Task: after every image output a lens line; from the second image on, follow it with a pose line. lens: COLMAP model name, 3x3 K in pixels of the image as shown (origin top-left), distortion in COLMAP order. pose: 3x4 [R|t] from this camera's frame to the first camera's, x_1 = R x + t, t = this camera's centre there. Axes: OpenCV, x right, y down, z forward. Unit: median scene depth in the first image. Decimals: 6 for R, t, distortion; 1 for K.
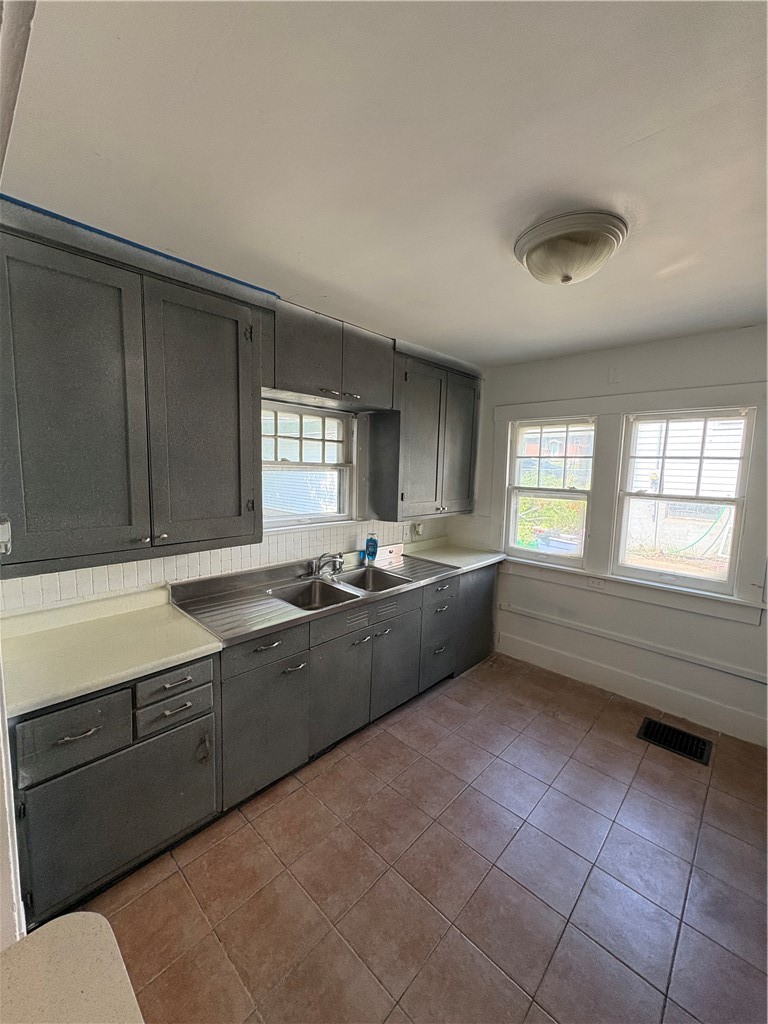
lens RADIAL K [[408.4, 0, 385.4], [0, 408.4, 511.3], [0, 0, 1]] dist [0.001369, -0.000266]
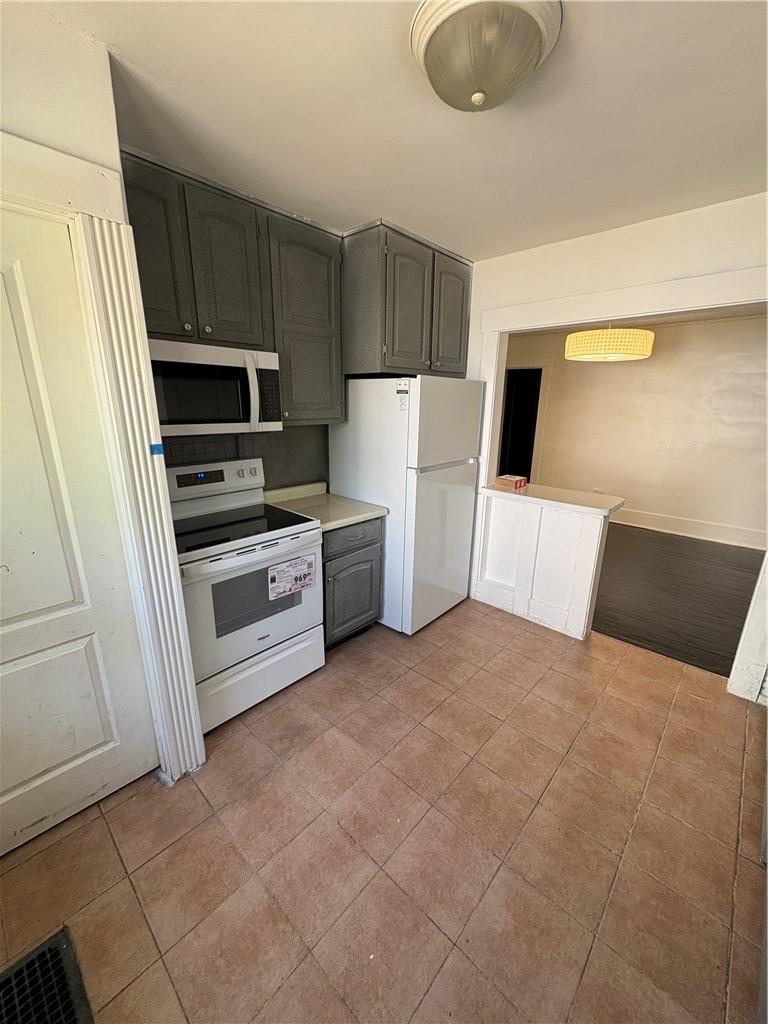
lens RADIAL K [[408.4, 0, 384.4], [0, 408.4, 512.6], [0, 0, 1]] dist [0.001369, -0.000266]
pose [[-0.999049, -0.037128, -0.022855, 0.519743], [-0.042994, 0.925970, 0.375142, -0.129512], [0.007235, 0.375768, -0.926685, 1.671143]]
